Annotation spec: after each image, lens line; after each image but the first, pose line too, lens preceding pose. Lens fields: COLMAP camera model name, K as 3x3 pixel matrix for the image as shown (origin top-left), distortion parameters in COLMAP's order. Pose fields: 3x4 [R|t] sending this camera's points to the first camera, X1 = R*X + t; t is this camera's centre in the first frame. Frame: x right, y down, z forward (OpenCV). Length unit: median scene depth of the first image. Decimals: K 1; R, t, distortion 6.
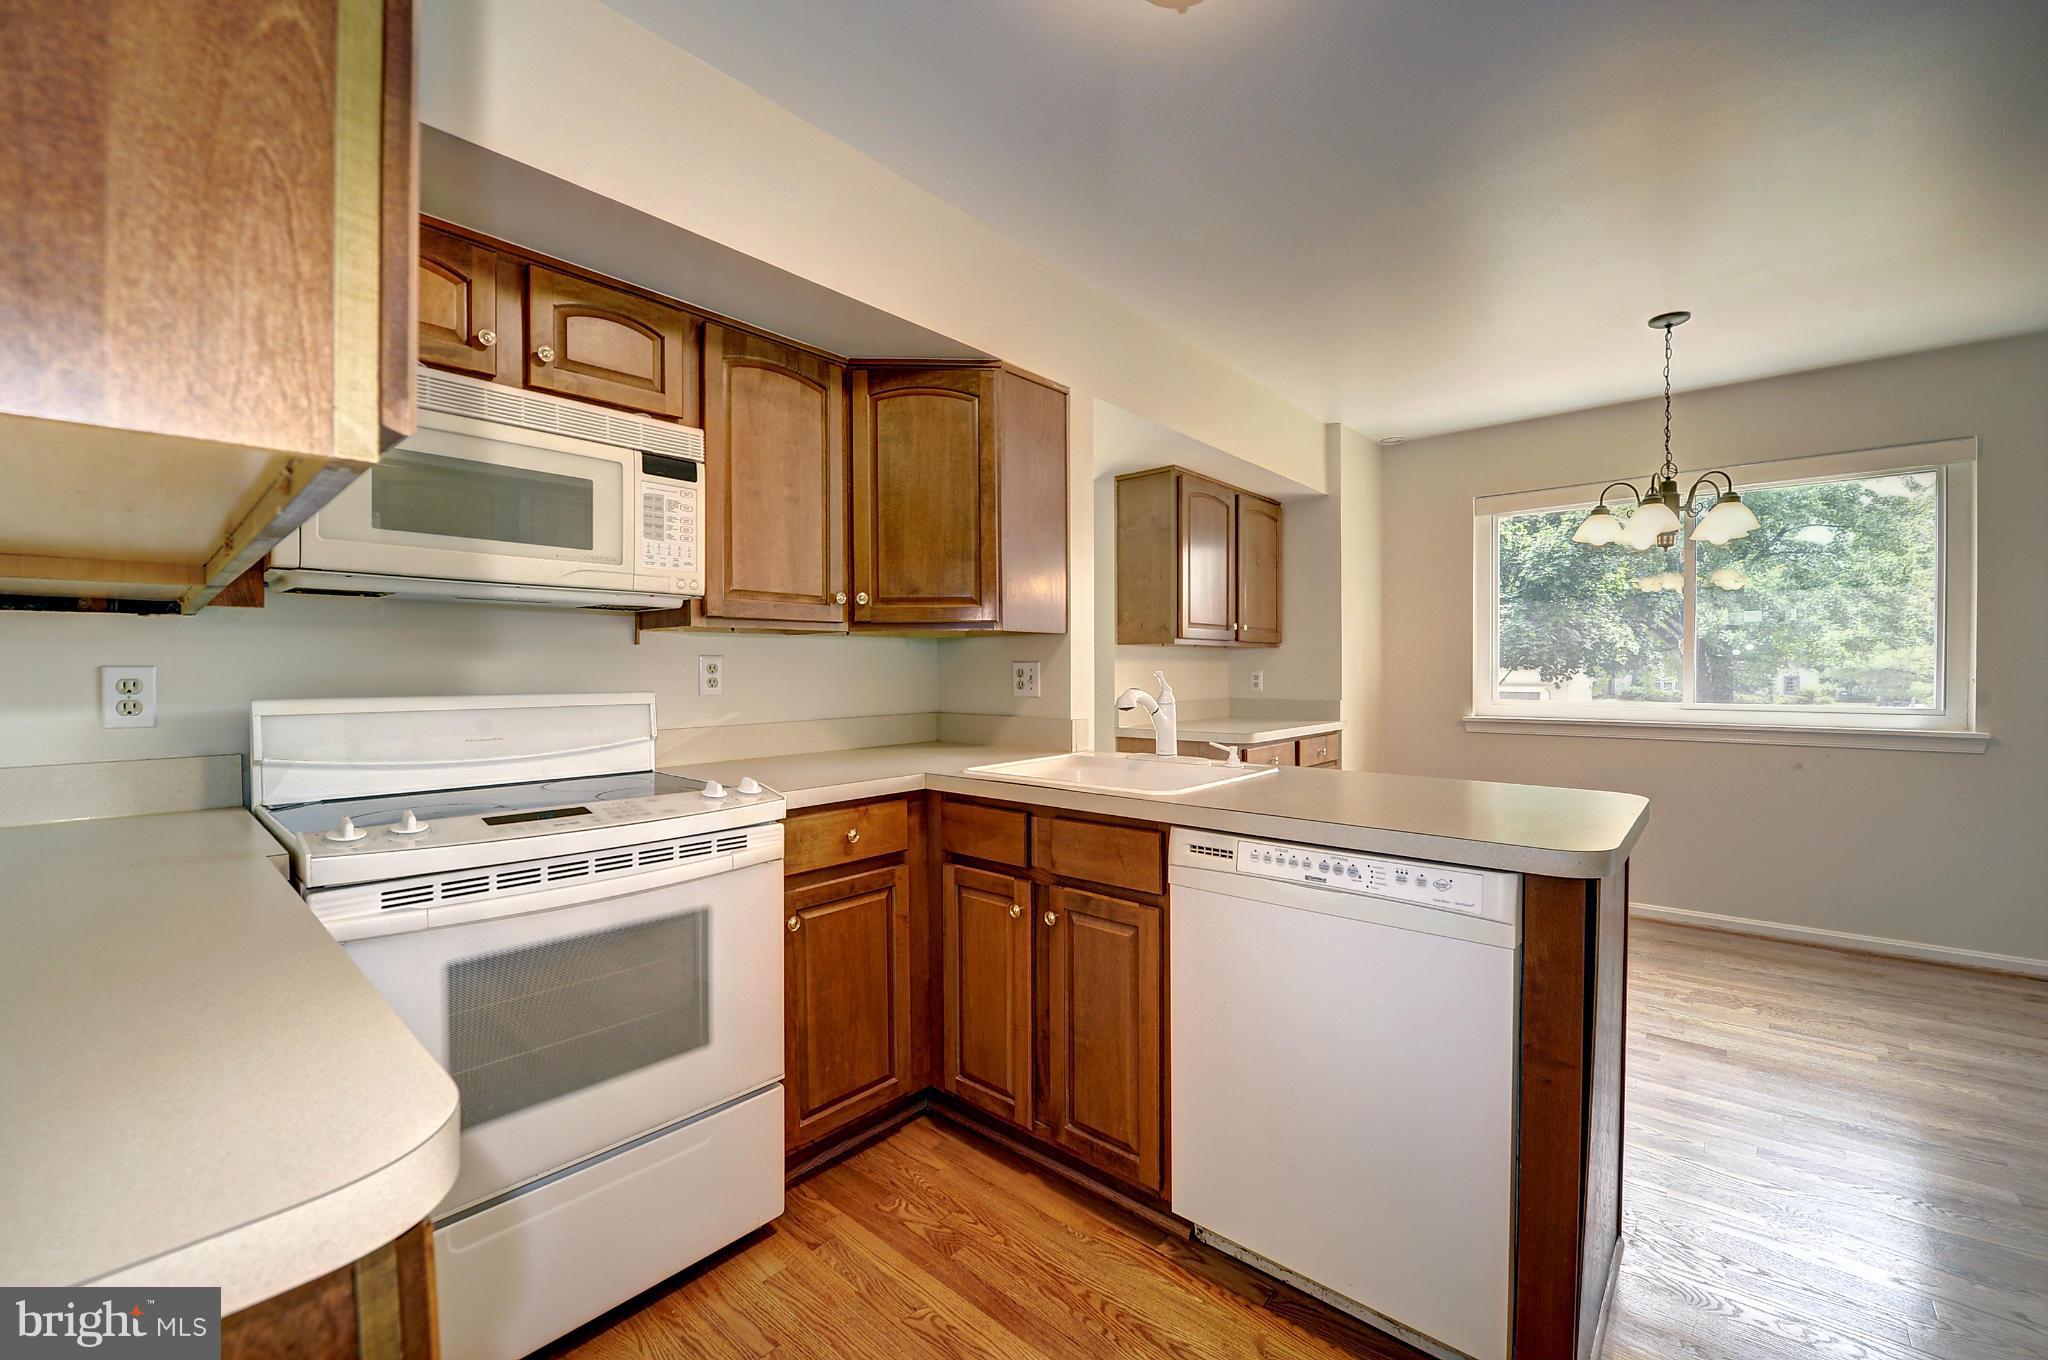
lens RADIAL K [[814.4, 0, 1029.6], [0, 814.4, 677.1], [0, 0, 1]] dist [-0.022403, 0.000264]
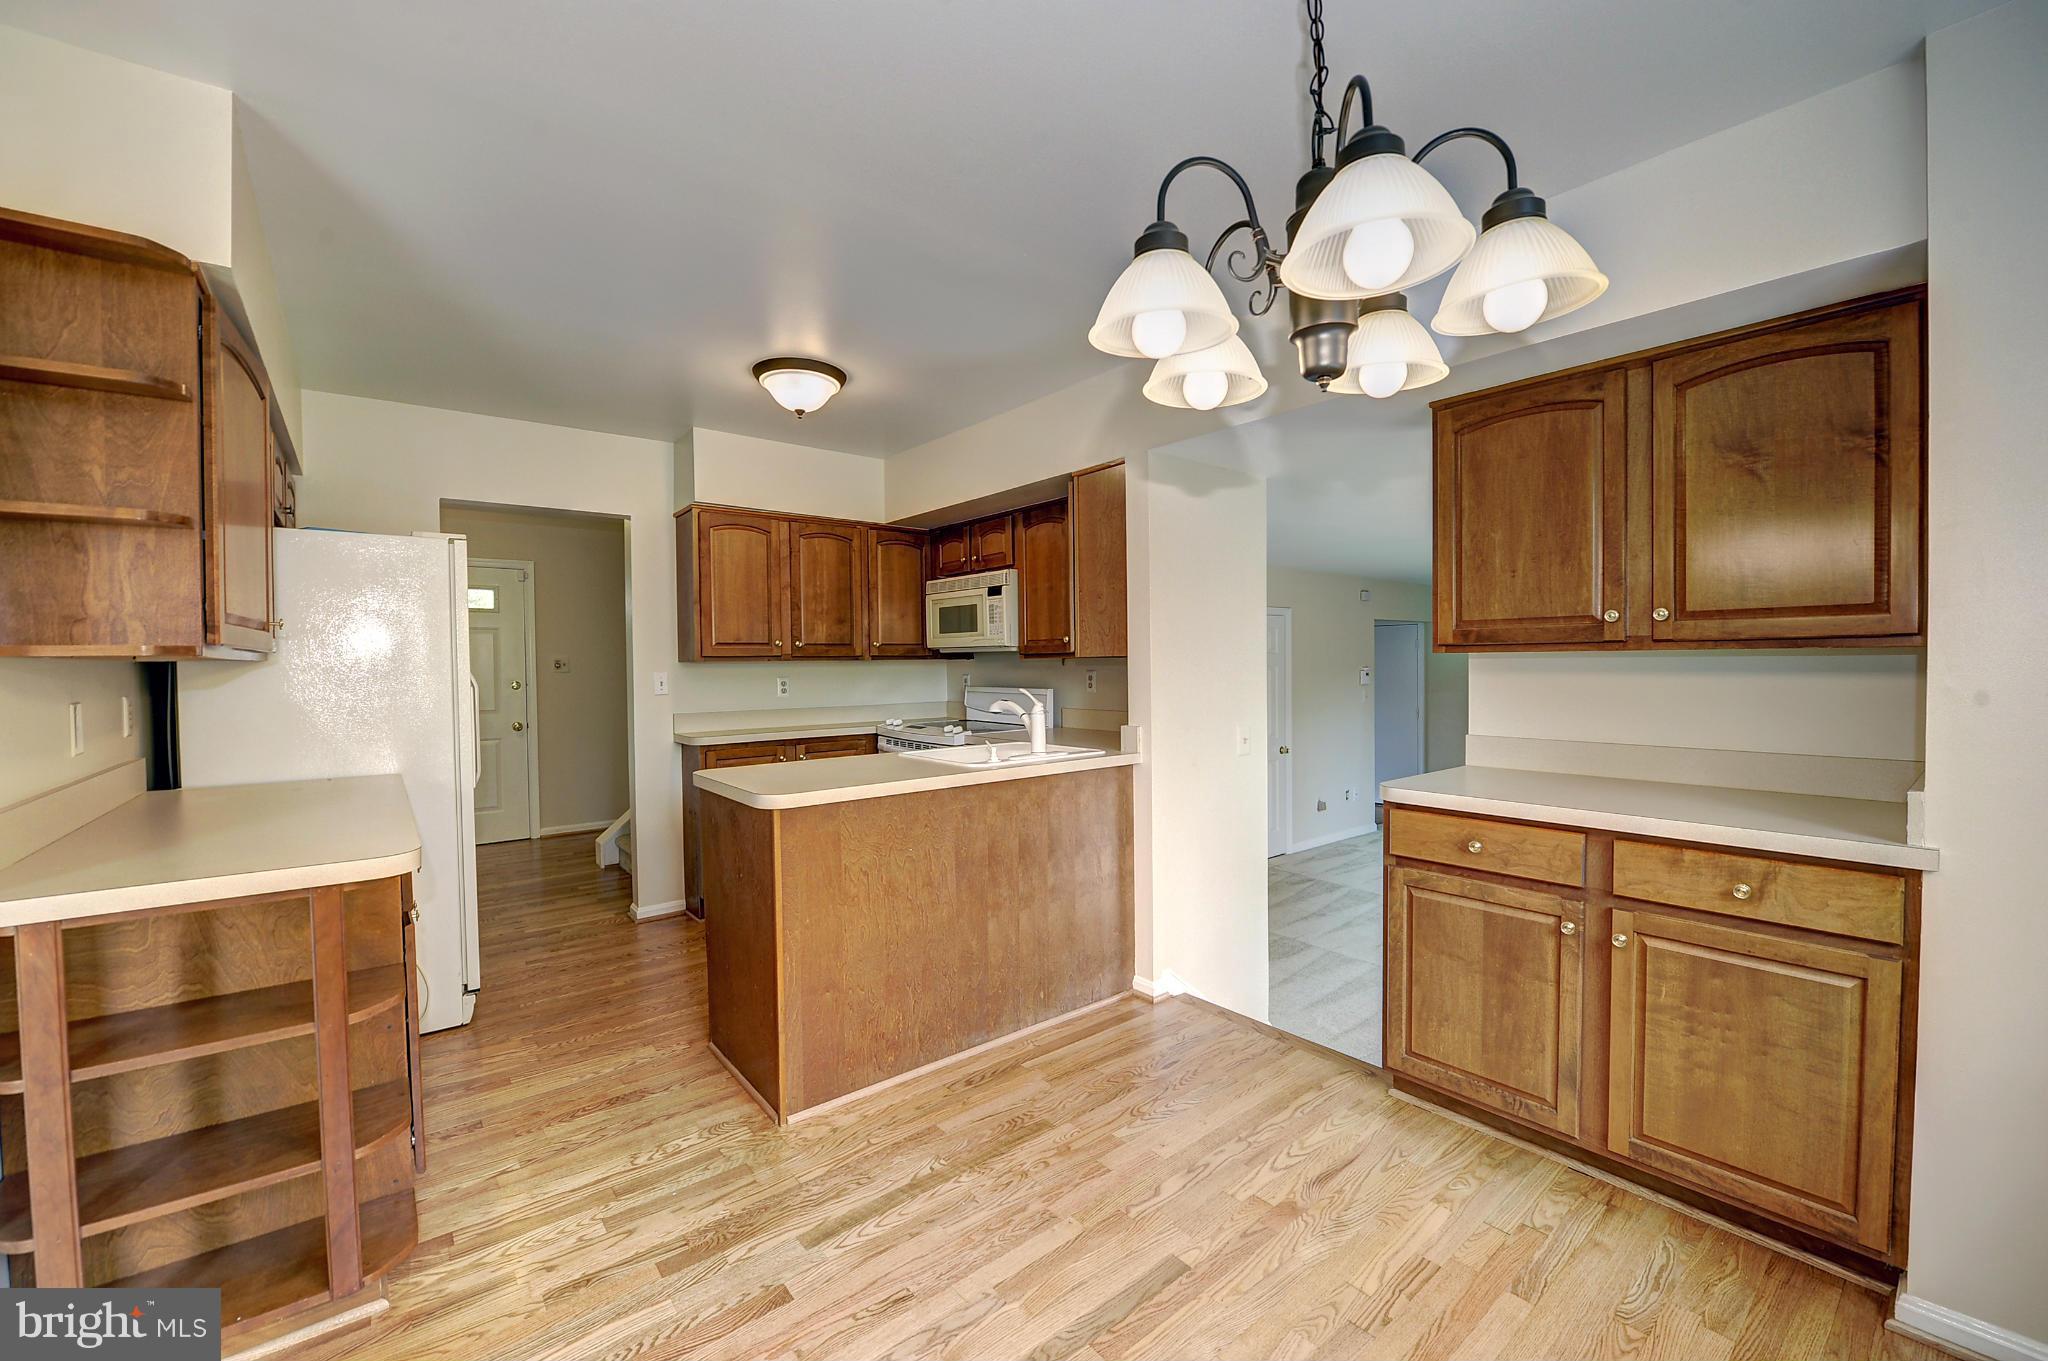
lens RADIAL K [[814.4, 0, 1029.6], [0, 814.4, 677.6], [0, 0, 1]] dist [-0.022403, 0.000264]
pose [[-0.168832, 0.024152, -0.985349, 1.812709], [0.009113, 0.999695, 0.022942, -0.069055], [0.985603, -0.005106, -0.169000, 1.498125]]
